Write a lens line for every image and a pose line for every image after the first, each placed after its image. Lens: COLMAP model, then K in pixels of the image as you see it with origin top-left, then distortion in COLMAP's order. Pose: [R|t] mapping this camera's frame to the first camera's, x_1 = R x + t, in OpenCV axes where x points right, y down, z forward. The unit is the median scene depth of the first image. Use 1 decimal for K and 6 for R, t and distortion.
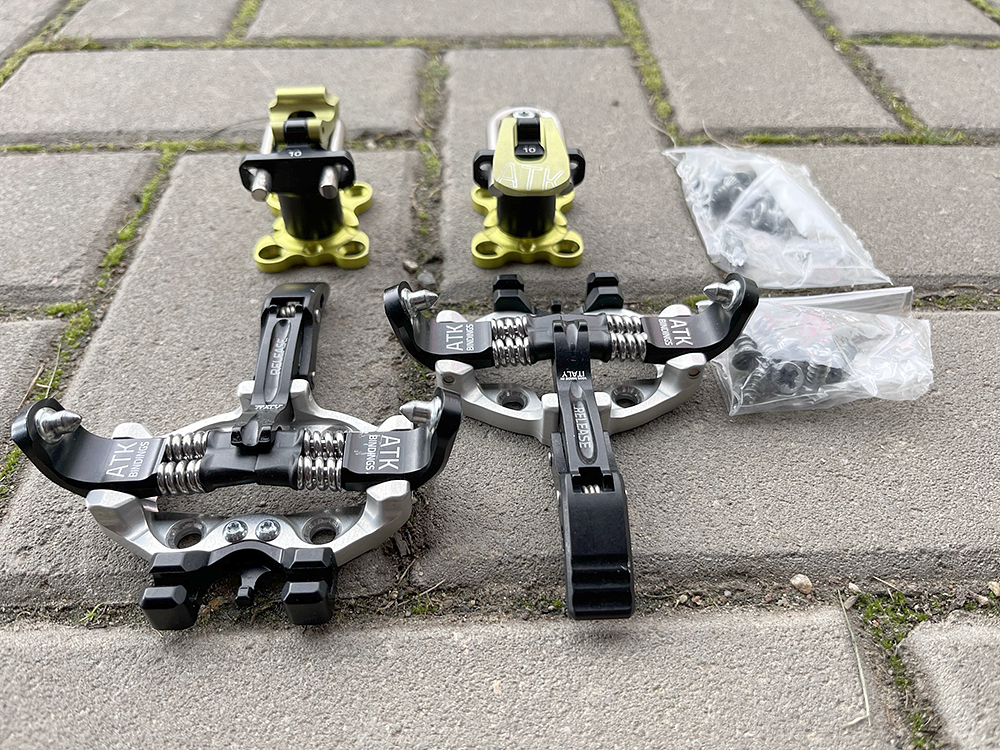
lens RADIAL K [[781.0, 0, 499.8], [0, 781.0, 372.0], [0, 0, 1]] dist [0.043165, -0.097117]
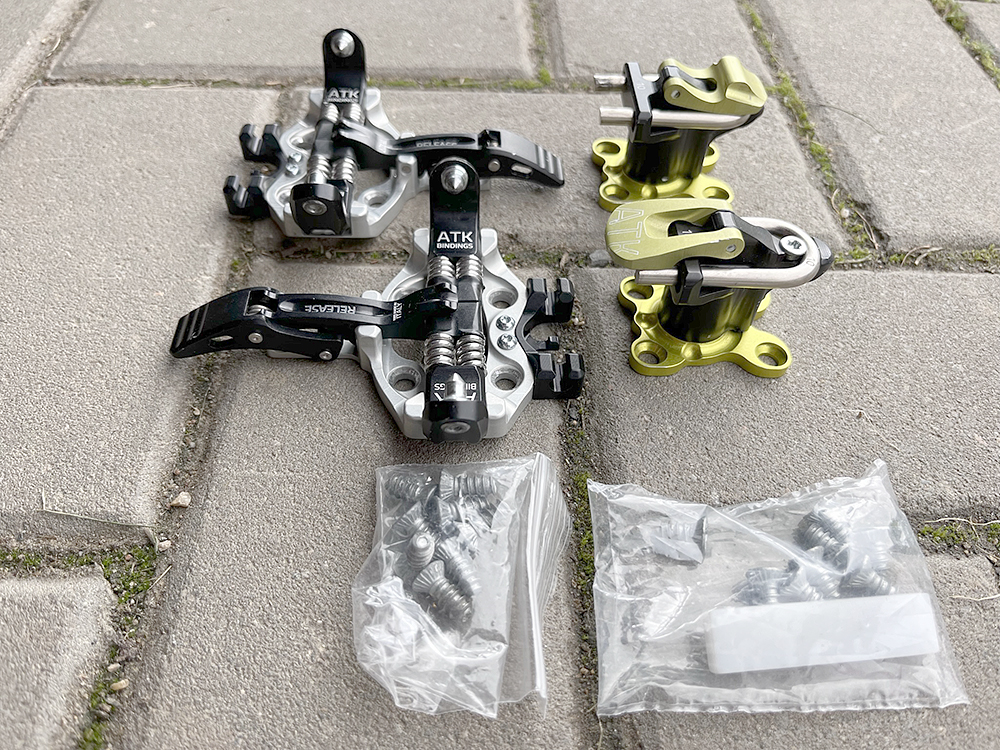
lens RADIAL K [[781.0, 0, 512.4], [0, 781.0, 362.0], [0, 0, 1]] dist [0.043165, -0.097117]
pose [[0.008609, 0.759651, -0.650274, 0.800172], [-0.734980, 0.445748, 0.510992, -0.592303], [0.678034, 0.473540, 0.562166, 0.518575]]
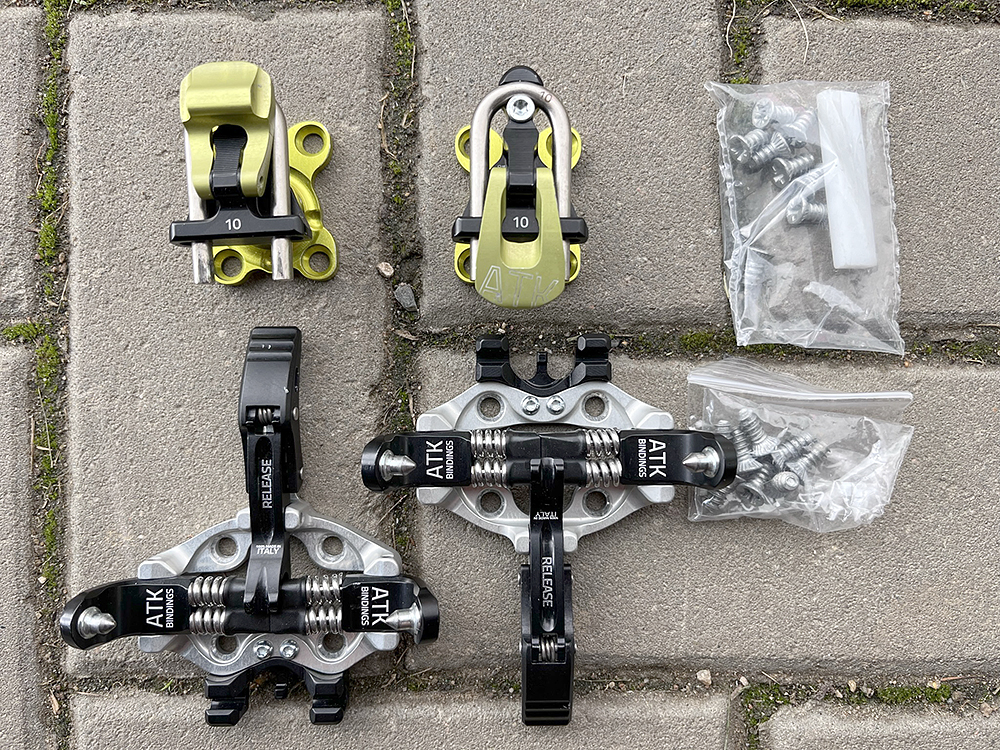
lens RADIAL K [[781.0, 0, 503.4], [0, 781.0, 374.6], [0, 0, 1]] dist [0.043165, -0.097117]
pose [[0.999508, 0.030871, 0.005514, 0.023058], [-0.025841, 0.711170, 0.702545, -0.845120], [0.017767, -0.702342, 0.711618, 0.354225]]
